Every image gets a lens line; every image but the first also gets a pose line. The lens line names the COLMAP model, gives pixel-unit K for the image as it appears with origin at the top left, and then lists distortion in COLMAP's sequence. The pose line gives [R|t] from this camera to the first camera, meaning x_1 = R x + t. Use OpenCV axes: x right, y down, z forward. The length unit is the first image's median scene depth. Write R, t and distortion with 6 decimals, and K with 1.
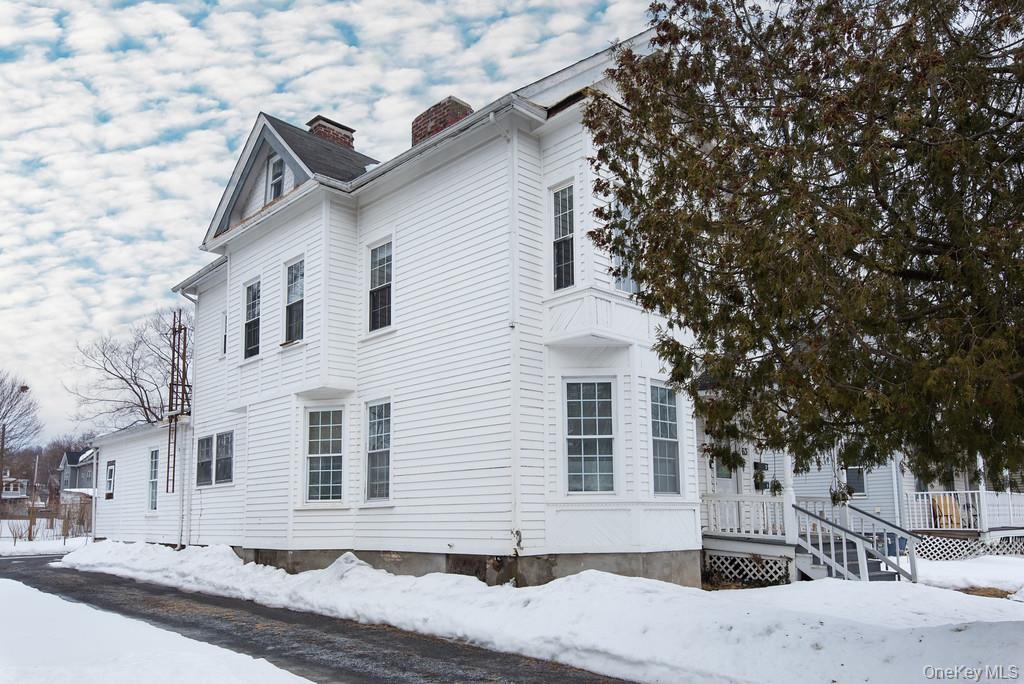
lens RADIAL K [[823.9, 0, 509.2], [0, 823.9, 397.2], [0, 0, 1]] dist [-0.005716, 0.000403]
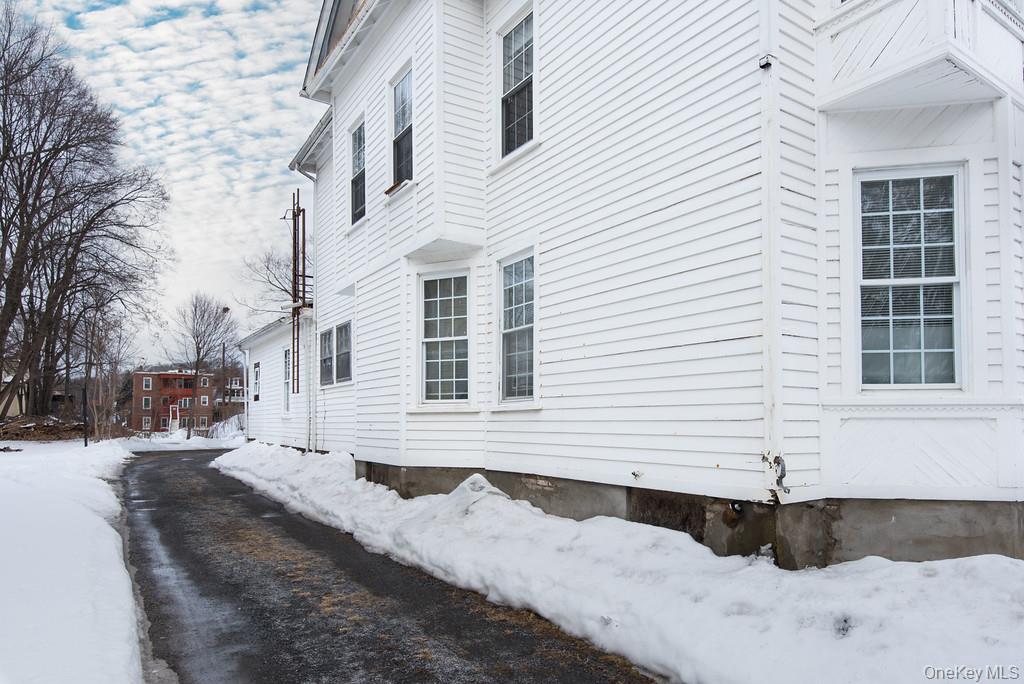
lens RADIAL K [[637.9, 0, 512.0], [0, 637.9, 342.0], [0, 0, 1]] dist [-0.002307, 0.000358]
pose [[0.985420, -0.008743, -0.169917, -0.071990], [0.012607, 0.999686, 0.021670, 0.064270], [0.169674, -0.023496, 0.985220, 0.471087]]
